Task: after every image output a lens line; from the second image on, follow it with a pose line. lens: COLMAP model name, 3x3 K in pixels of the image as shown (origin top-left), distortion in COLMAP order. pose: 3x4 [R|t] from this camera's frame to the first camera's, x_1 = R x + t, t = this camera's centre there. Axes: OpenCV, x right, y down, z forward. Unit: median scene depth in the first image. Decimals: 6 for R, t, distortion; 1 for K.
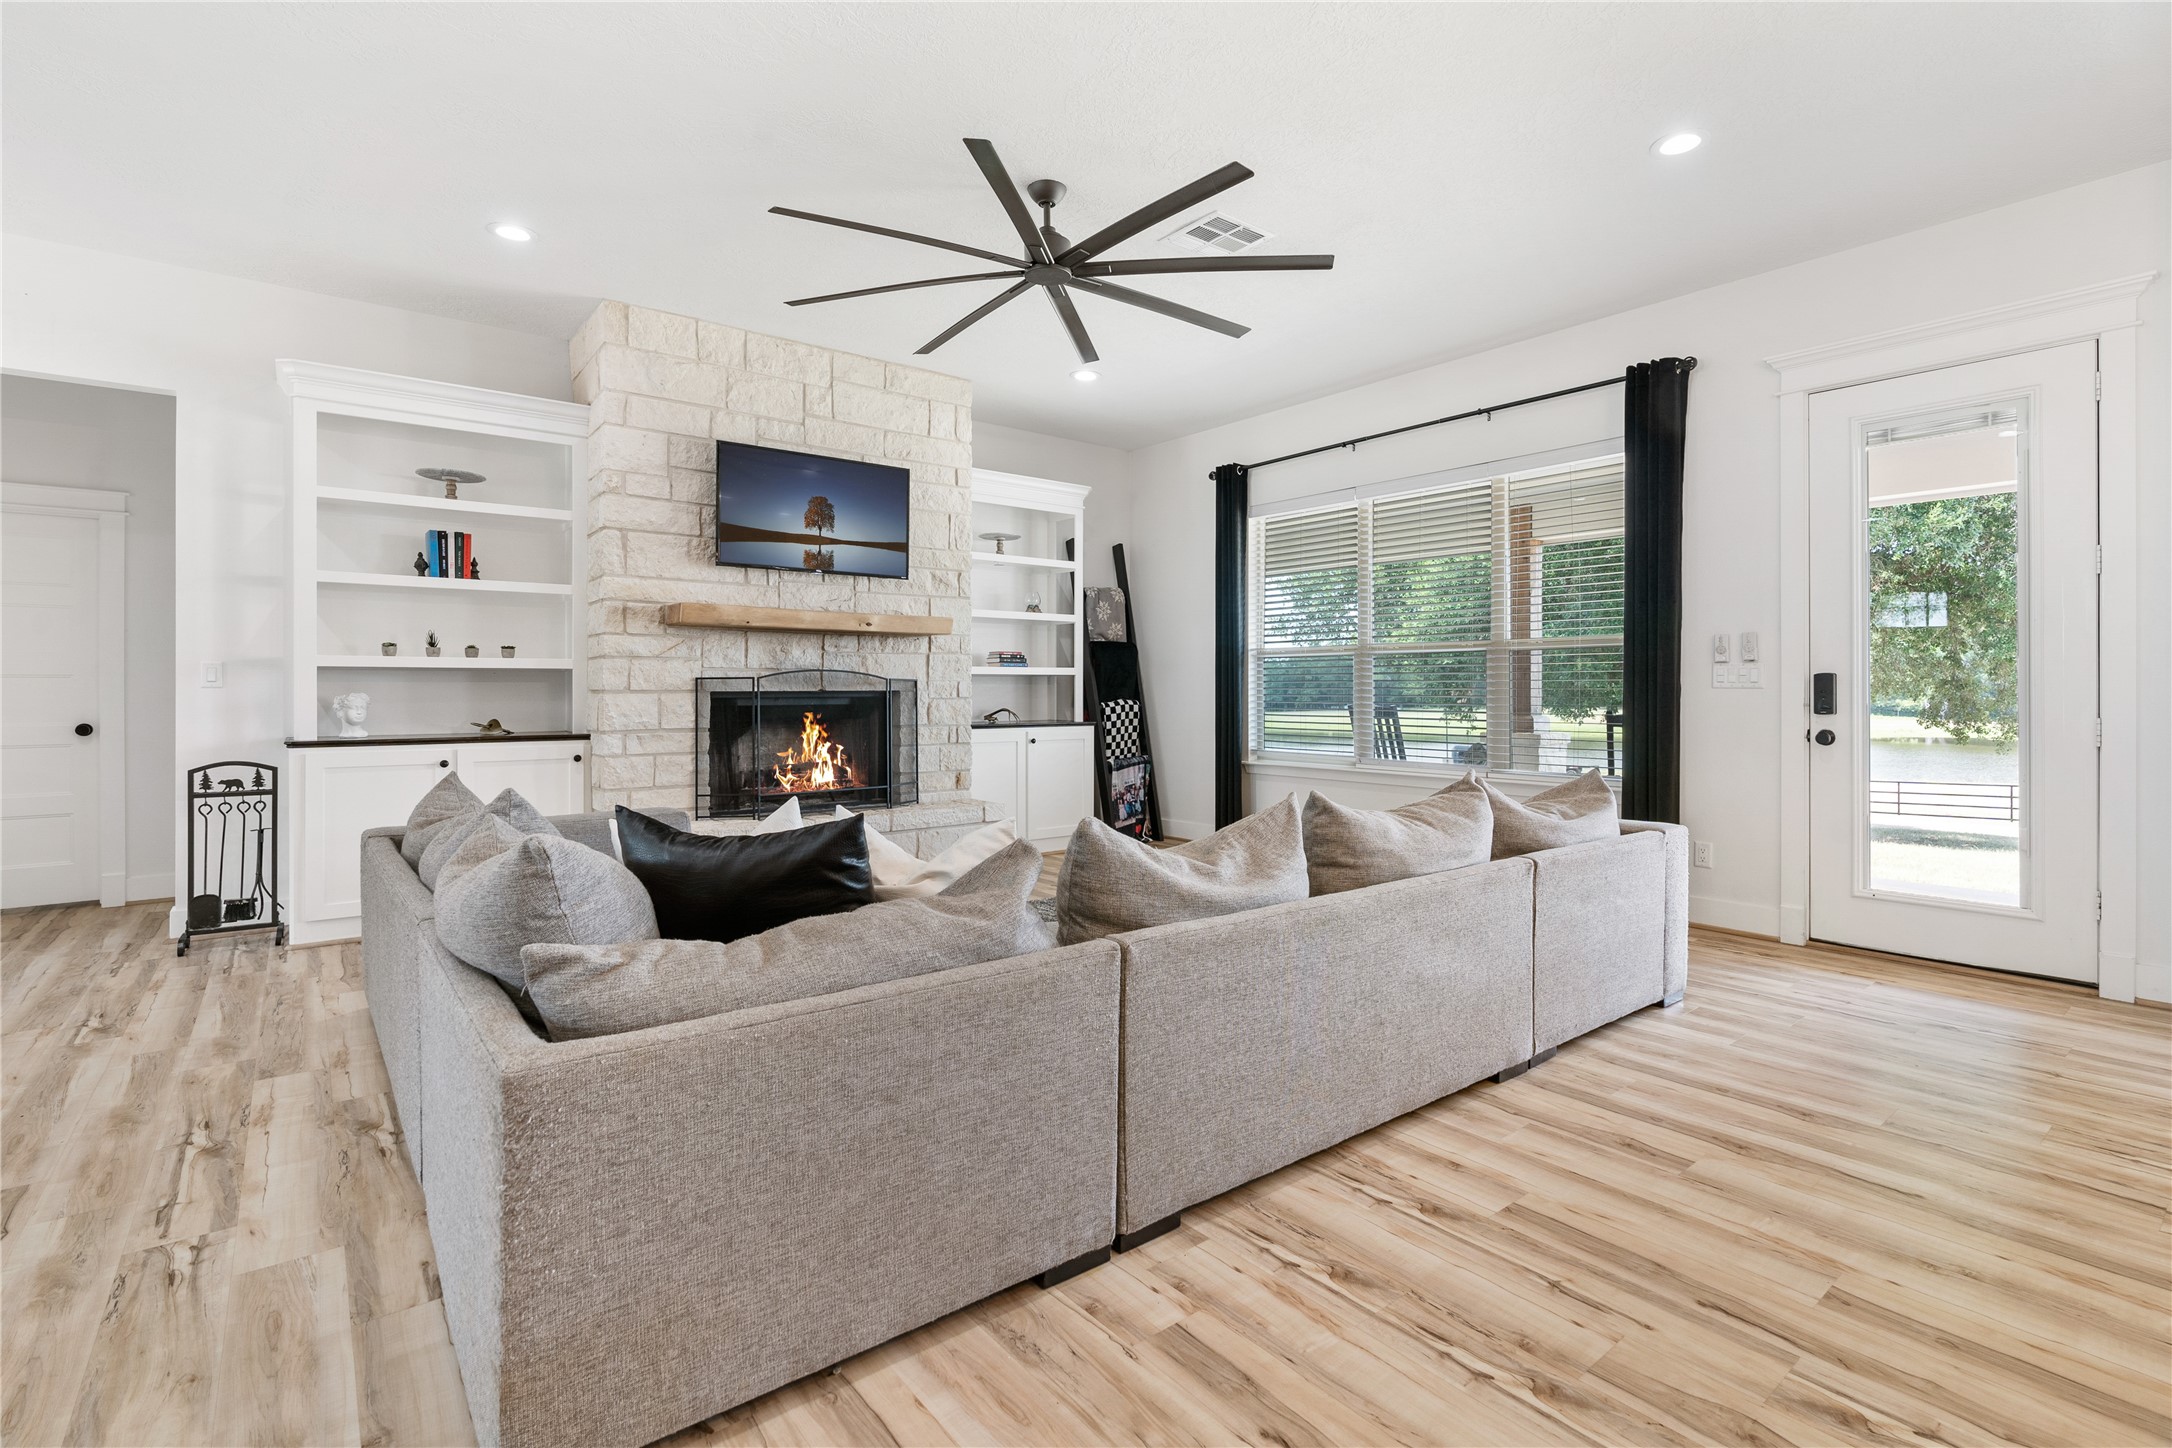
lens RADIAL K [[1001.4, 0, 1085.8], [0, 1001.4, 685.6], [0, 0, 1]] dist [-0.004842, -0.000097]
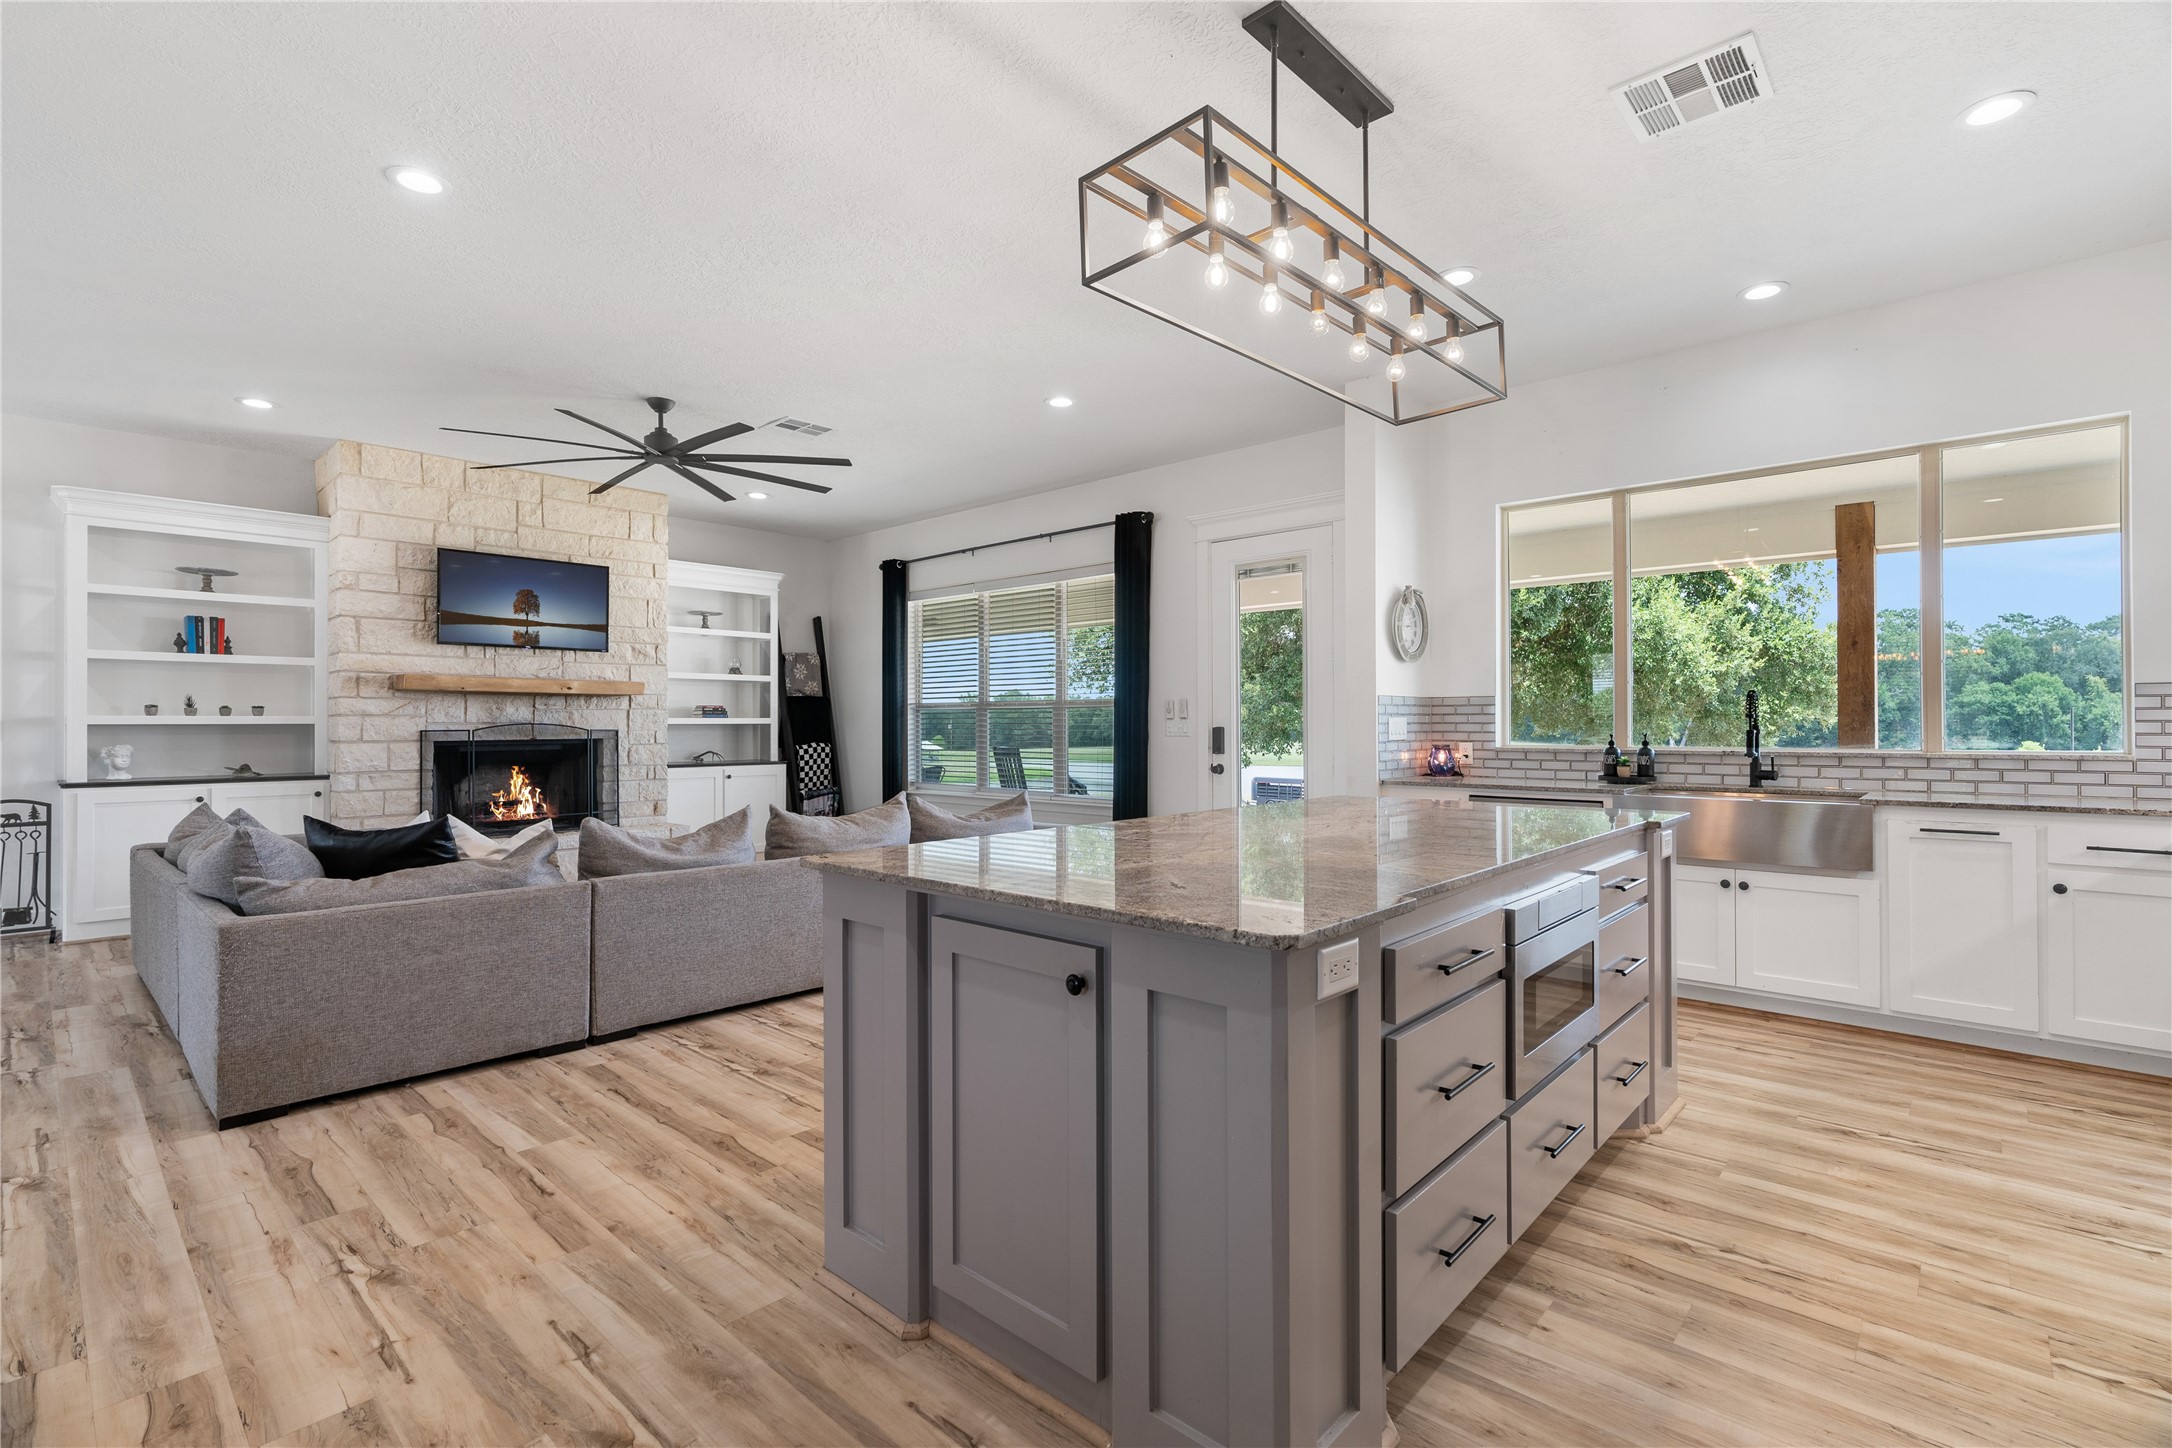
lens RADIAL K [[988.6, 0, 1082.8], [0, 988.6, 716.9], [0, 0, 1]] dist [0.000308, 0.000601]
pose [[0.988380, -0.001145, 0.151997, 0.272420], [0.001743, 0.999991, -0.003800, -0.019961], [-0.151991, 0.004021, 0.988374, -0.408790]]
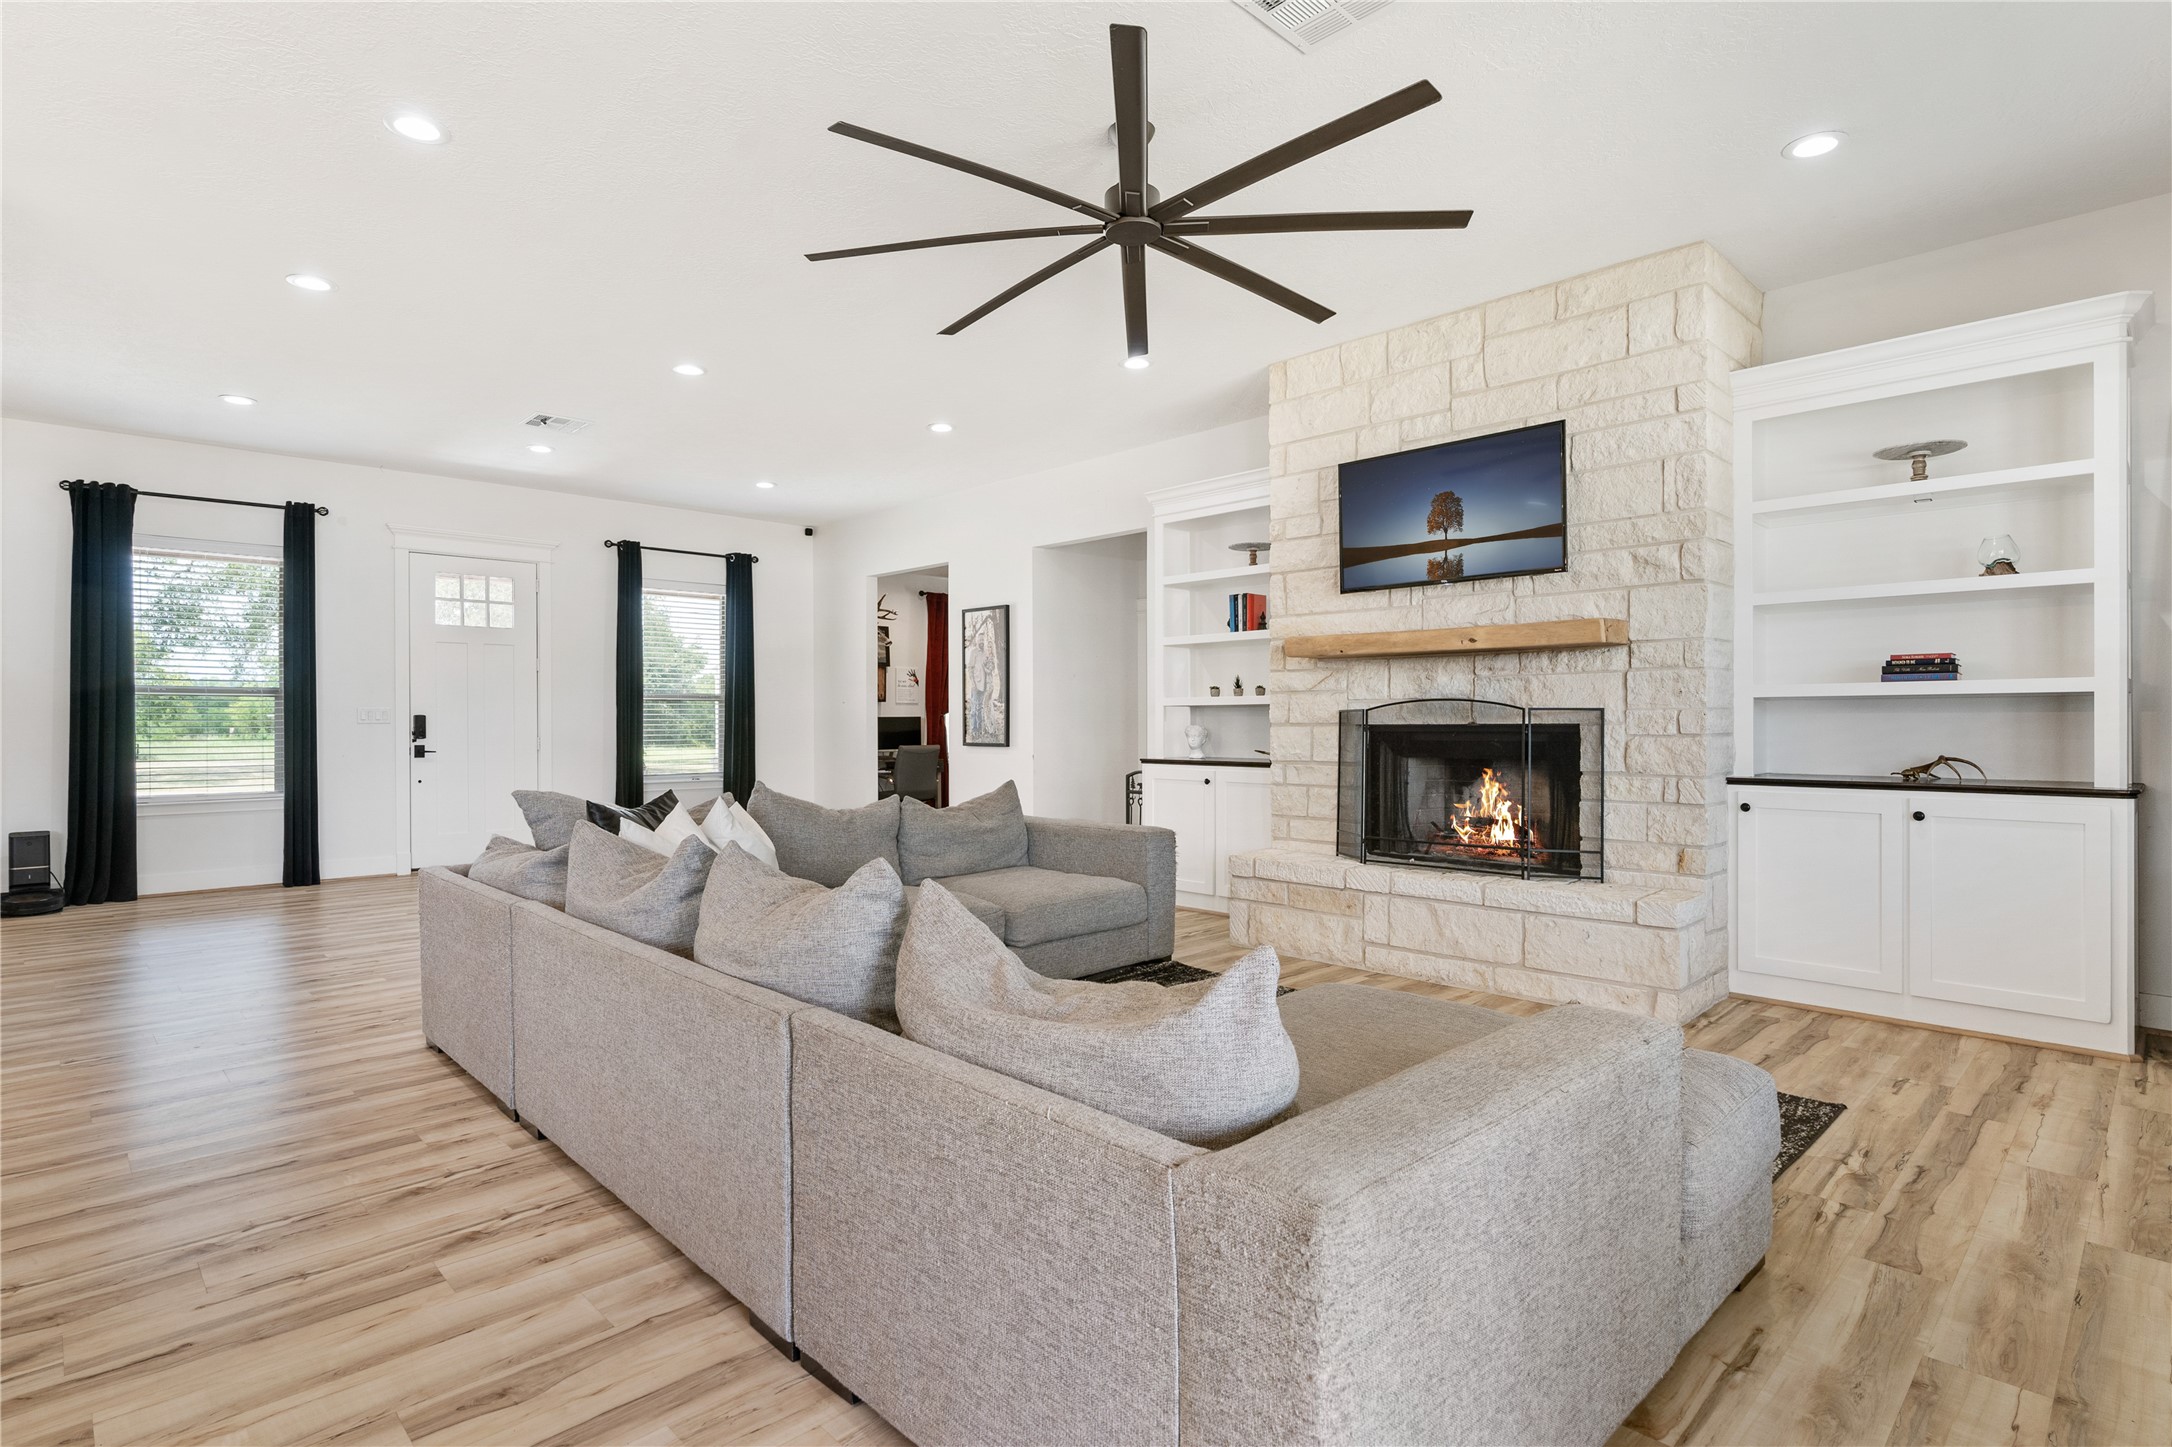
lens RADIAL K [[1079.6, 0, 1086.0], [0, 1079.6, 723.5], [0, 0, 1]] dist [-0.008762, 0.002095]
pose [[0.103007, 0.002204, -0.994678, 0.664769], [0.006562, 0.999974, 0.002896, 0.000211], [0.994659, -0.006826, 0.102990, 0.669506]]
